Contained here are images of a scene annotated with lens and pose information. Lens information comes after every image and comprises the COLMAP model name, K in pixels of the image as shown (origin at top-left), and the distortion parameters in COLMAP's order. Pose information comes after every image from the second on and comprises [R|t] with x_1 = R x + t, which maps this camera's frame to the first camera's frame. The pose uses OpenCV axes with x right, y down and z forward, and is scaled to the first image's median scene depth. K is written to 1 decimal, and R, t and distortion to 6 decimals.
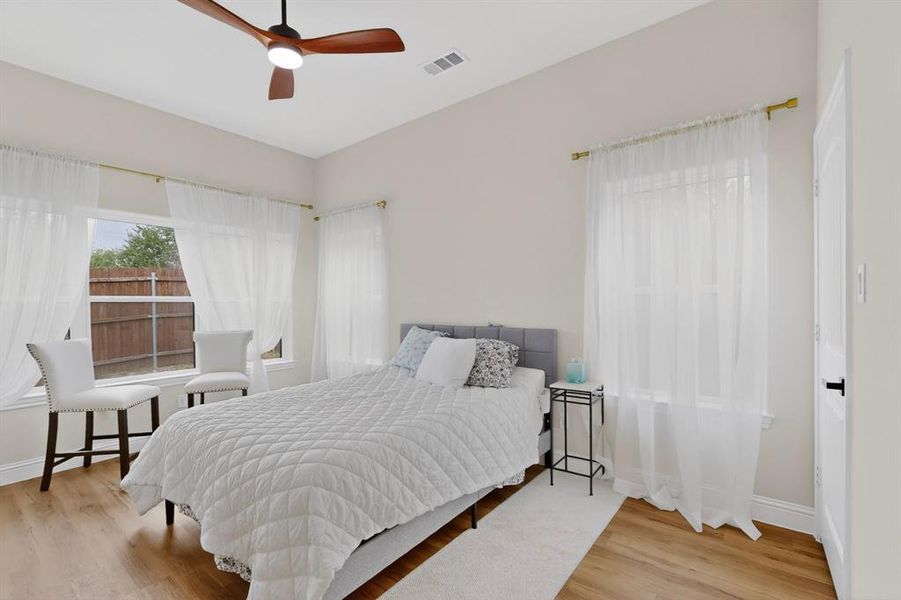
lens RADIAL K [[421.3, 0, 450.5], [0, 421.3, 300.0], [0, 0, 1]] dist [-0.000212, -0.000081]
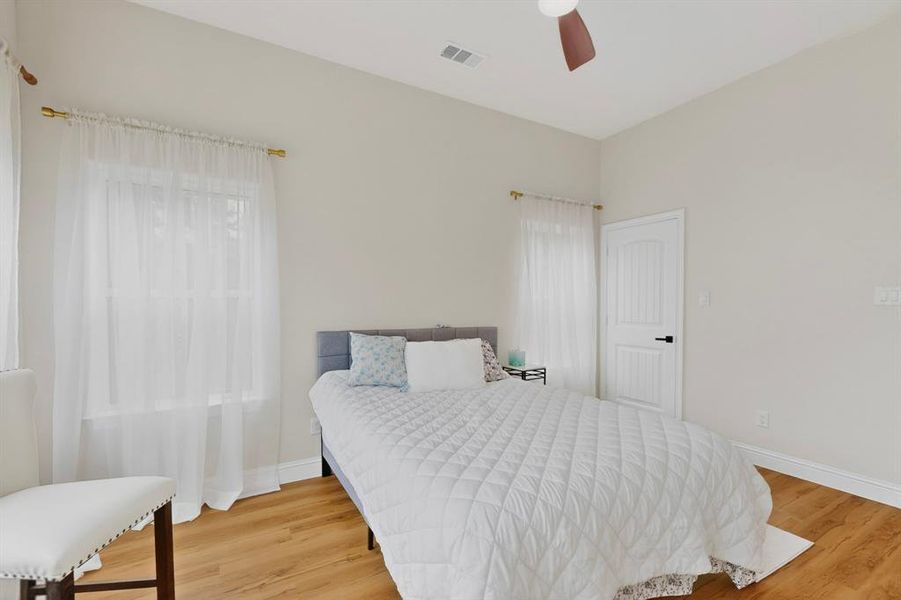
lens RADIAL K [[391.7, 0, 451.6], [0, 391.7, 300.7], [0, 0, 1]] dist [0.000171, -0.000019]
pose [[0.352541, 0.018353, 0.935616, -0.865581], [-0.011182, 0.999819, -0.015399, 0.014523], [-0.935729, -0.005034, 0.352683, 0.712110]]
